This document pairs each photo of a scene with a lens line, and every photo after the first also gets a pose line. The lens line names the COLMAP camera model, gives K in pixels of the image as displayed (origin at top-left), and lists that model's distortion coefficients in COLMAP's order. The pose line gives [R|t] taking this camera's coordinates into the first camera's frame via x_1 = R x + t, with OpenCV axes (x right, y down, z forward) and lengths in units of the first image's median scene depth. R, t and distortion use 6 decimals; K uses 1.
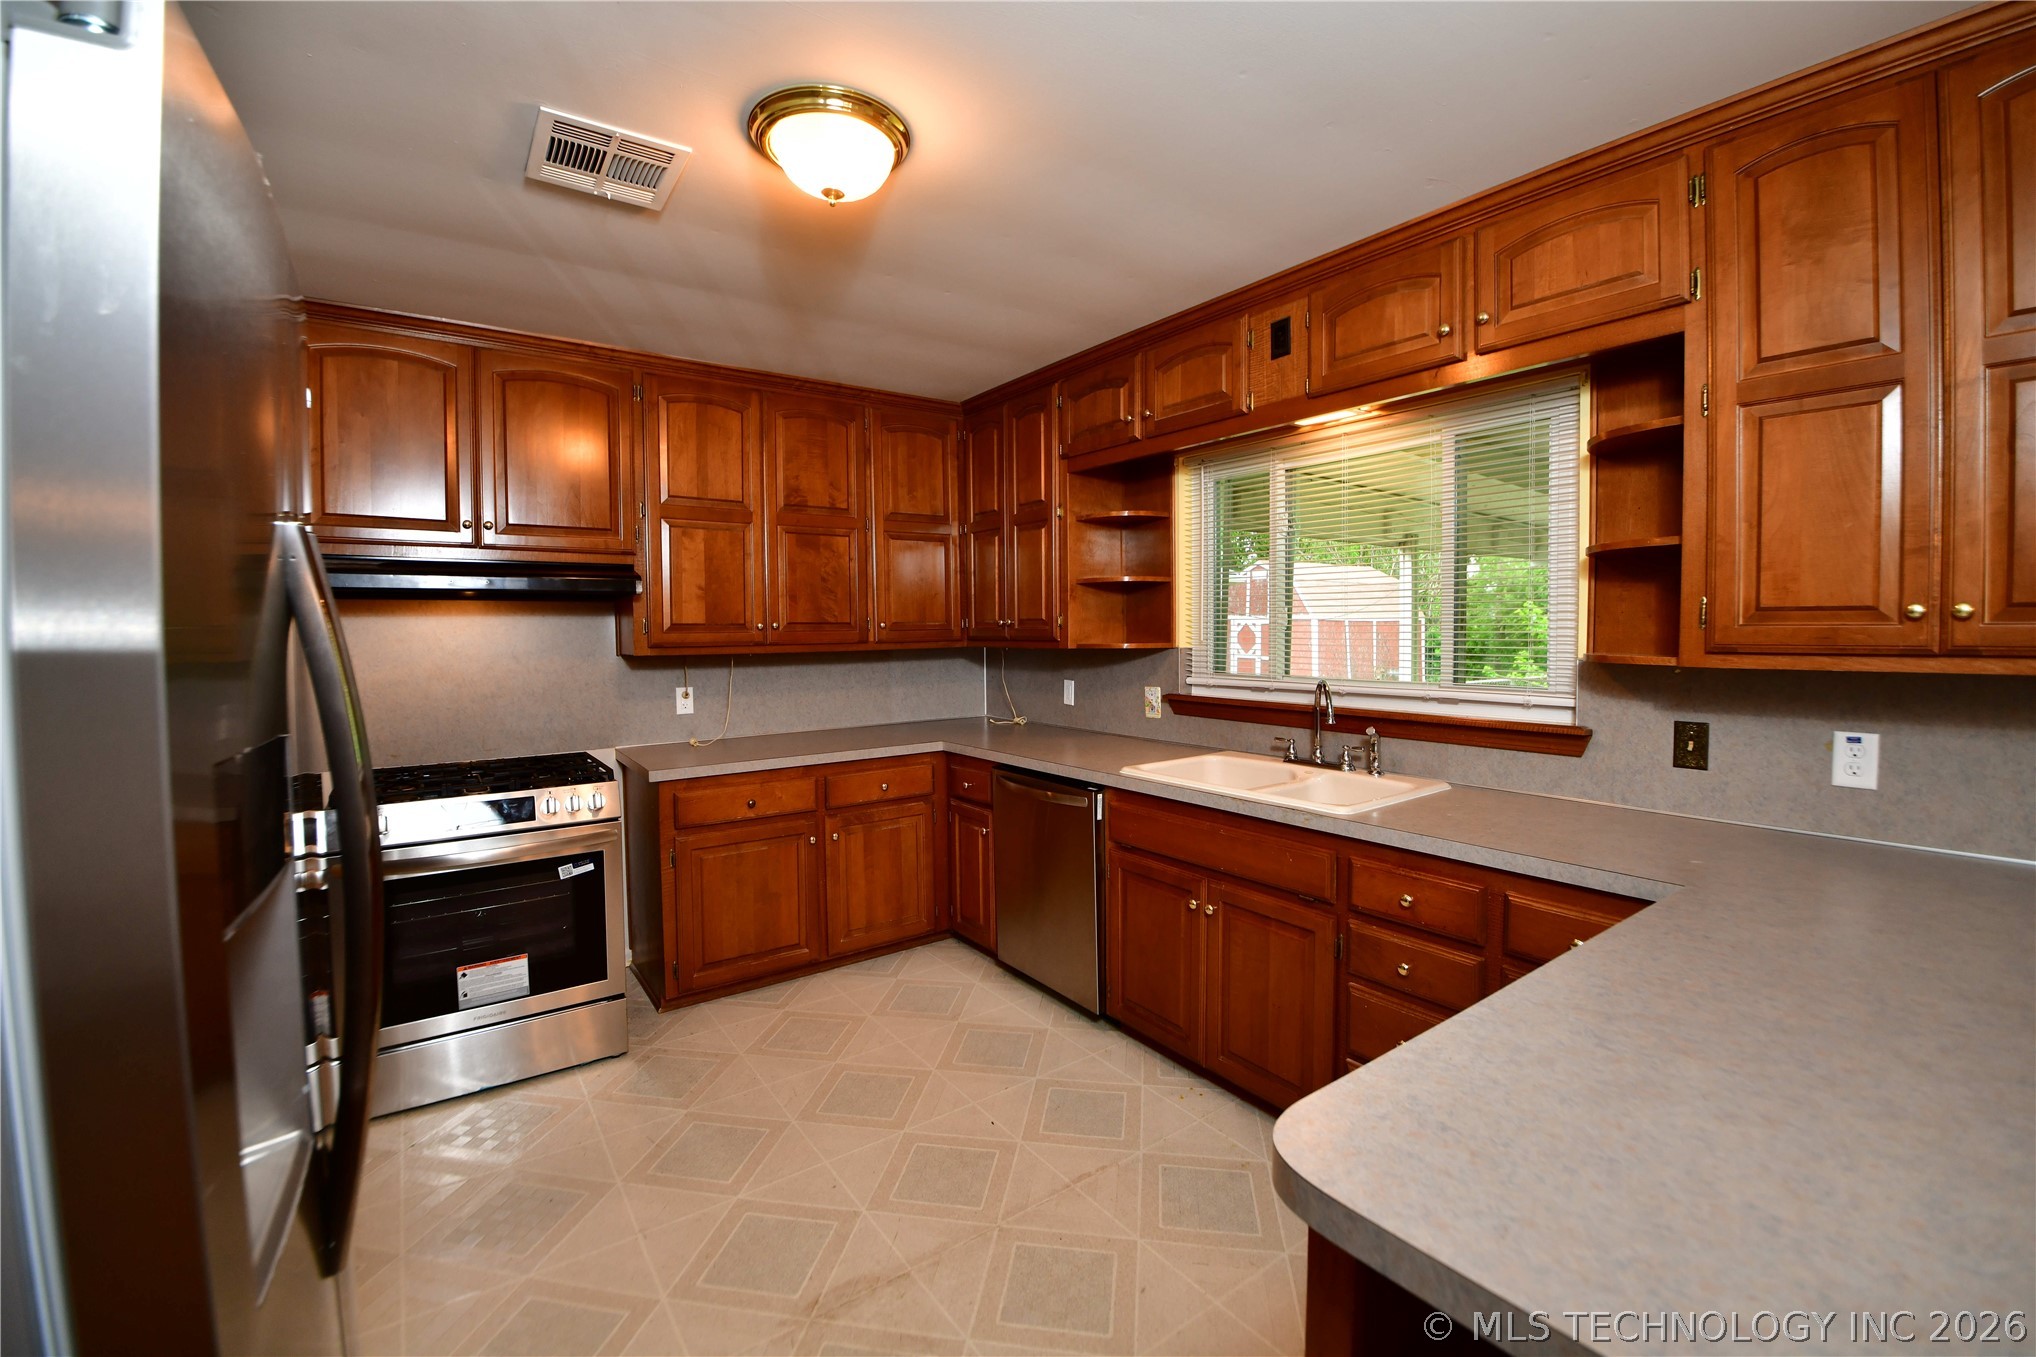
lens RADIAL K [[838.0, 0, 1018.3], [0, 838.0, 662.8], [0, 0, 1]] dist [-0.025386, -0.000374]
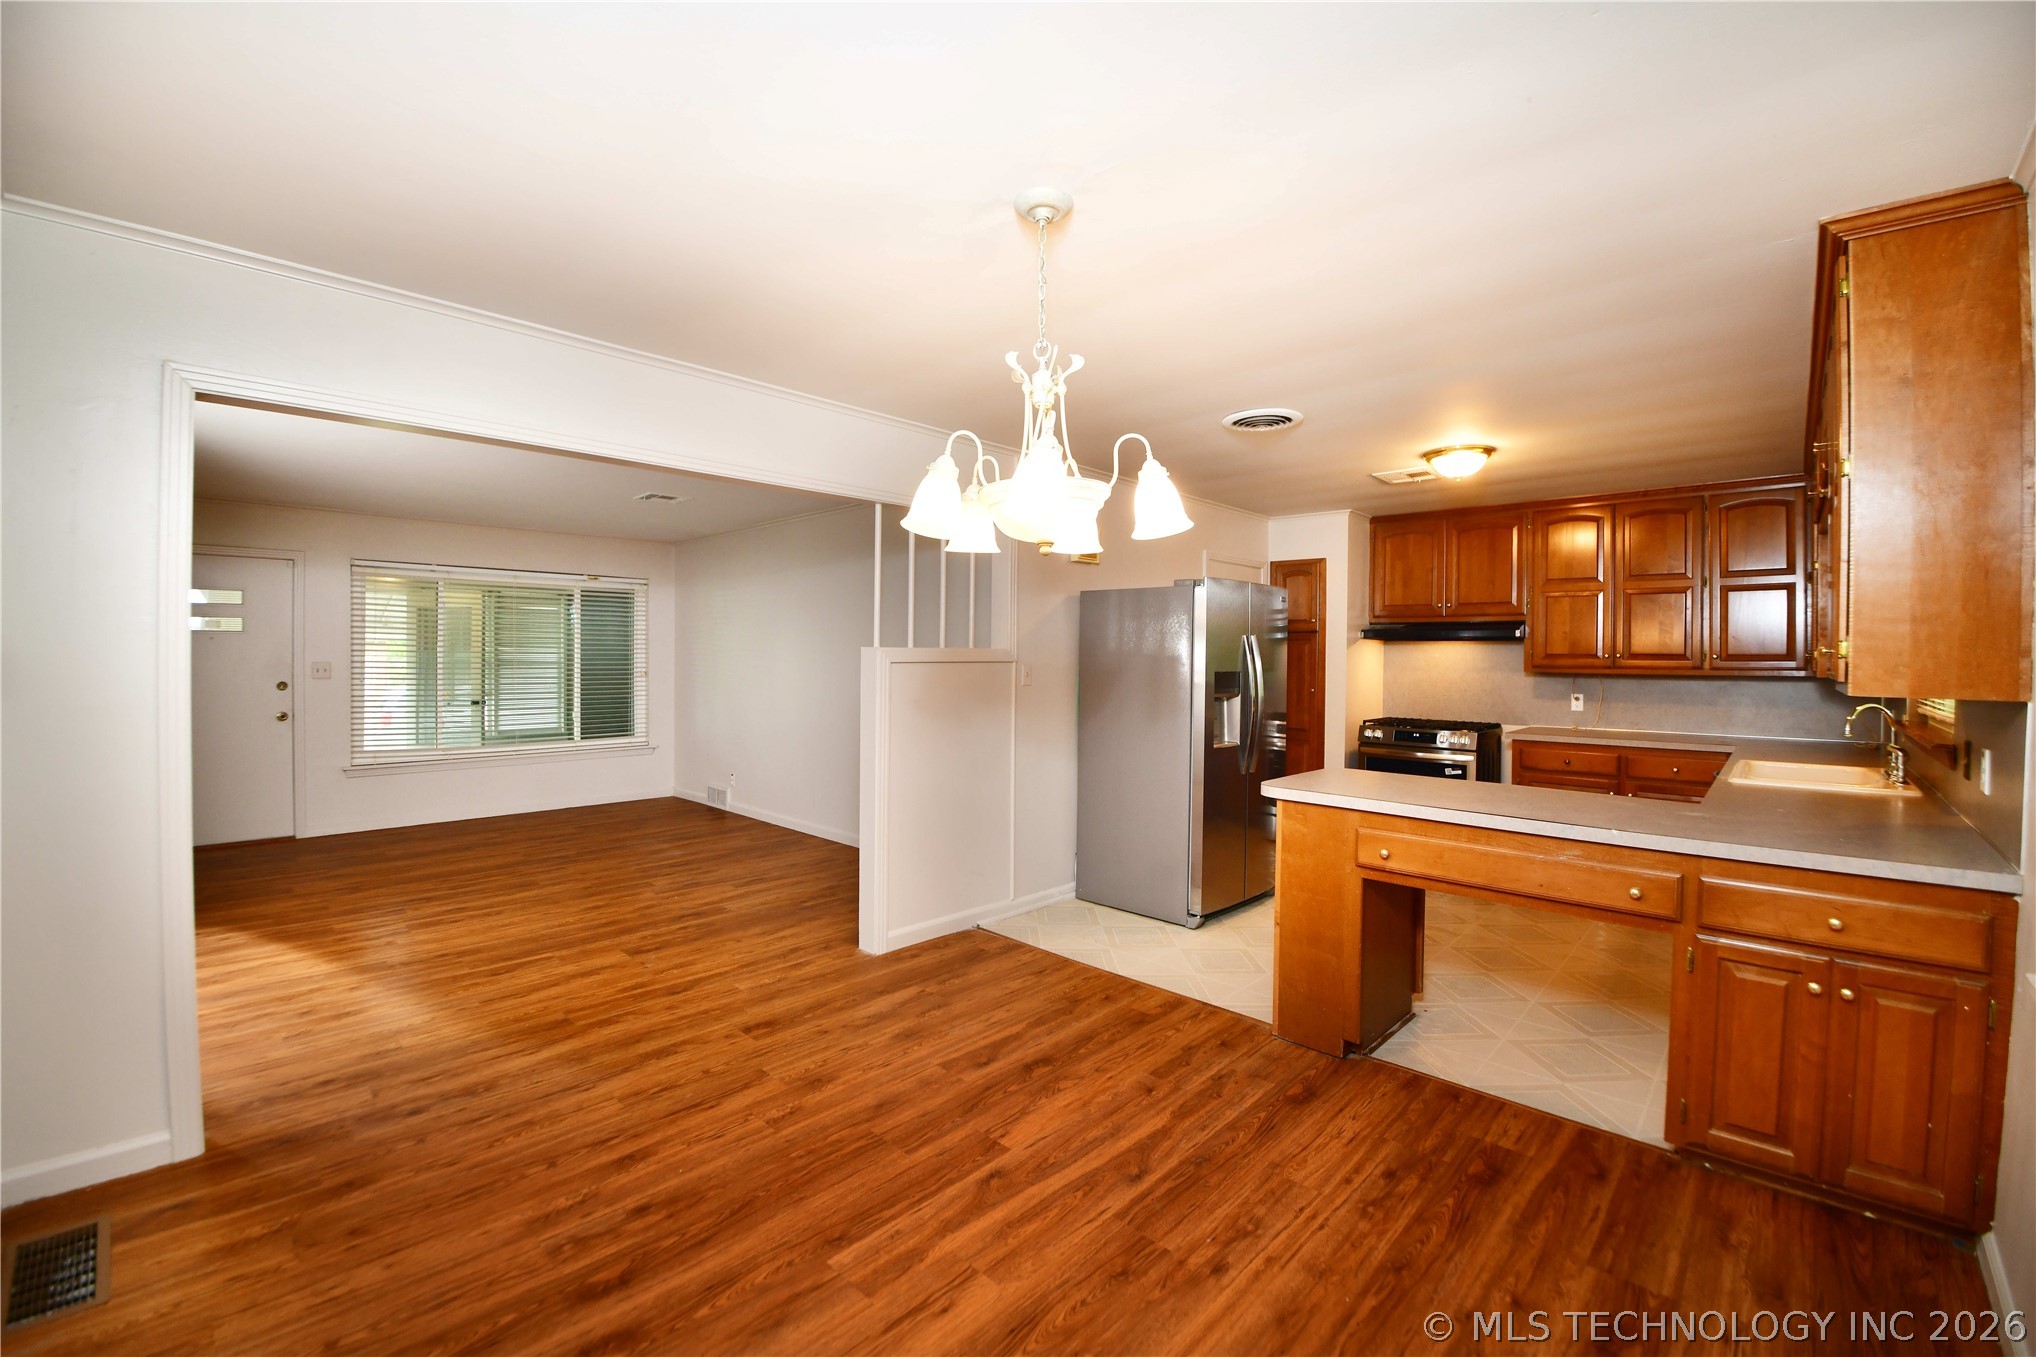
lens RADIAL K [[838.0, 0, 1018.3], [0, 838.0, 662.8], [0, 0, 1]] dist [-0.025386, -0.000374]
pose [[0.183447, 0.017911, -0.982866, 1.049287], [-0.049272, 0.998745, 0.009004, 0.009254], [0.981794, 0.046776, 0.184100, -0.374863]]
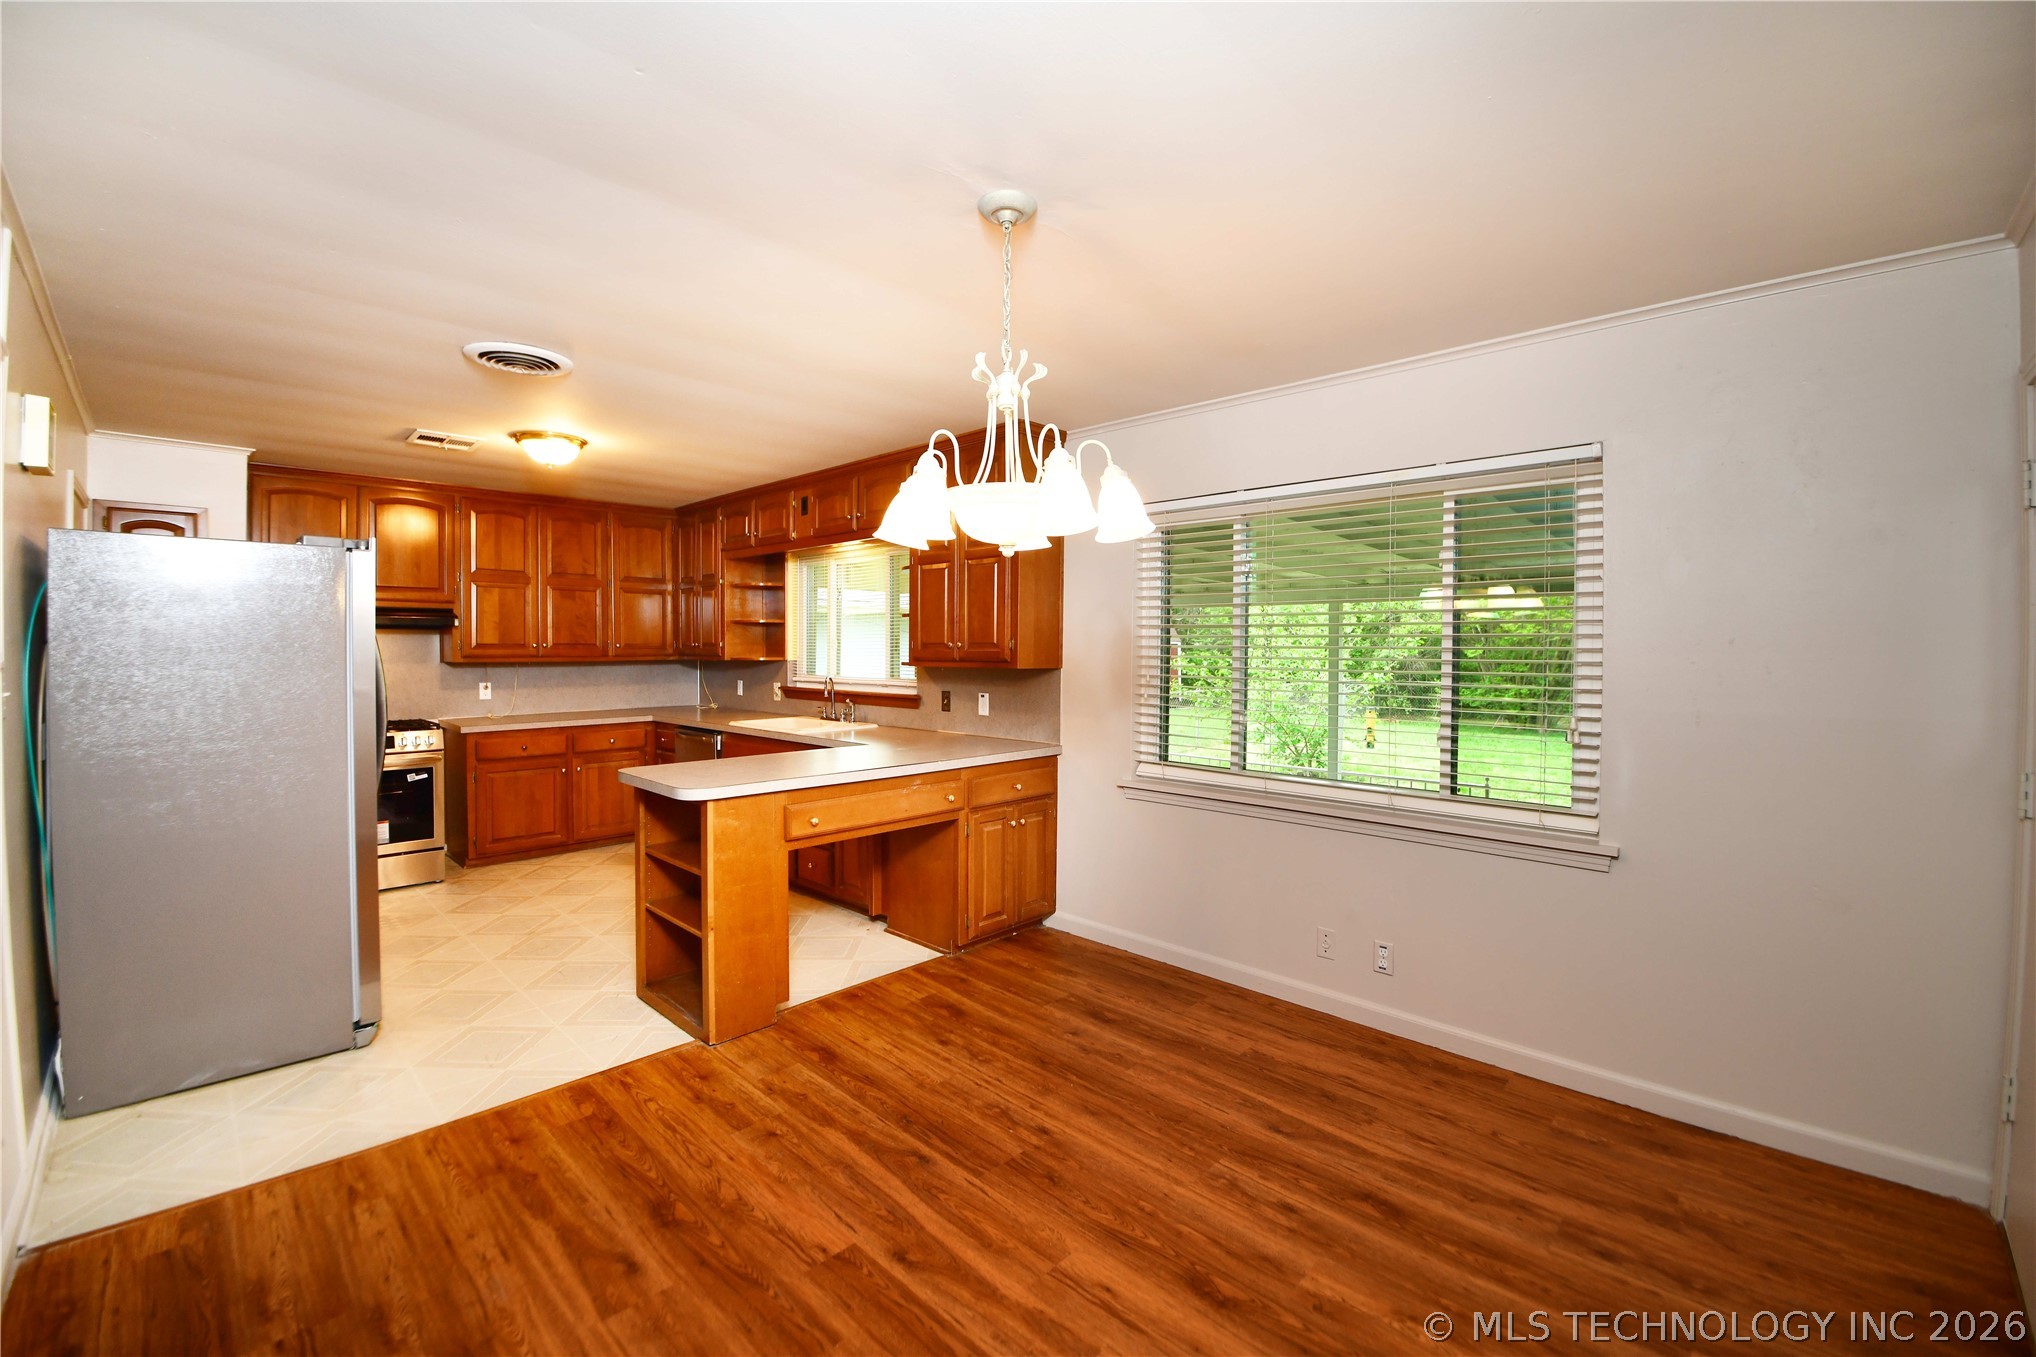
lens RADIAL K [[838.0, 0, 1018.3], [0, 838.0, 662.8], [0, 0, 1]] dist [-0.025386, -0.000374]
pose [[0.984450, 0.006909, 0.175530, 0.369805], [-0.002931, 0.999733, -0.022910, 0.026924], [-0.175642, 0.022039, 0.984207, -0.844178]]
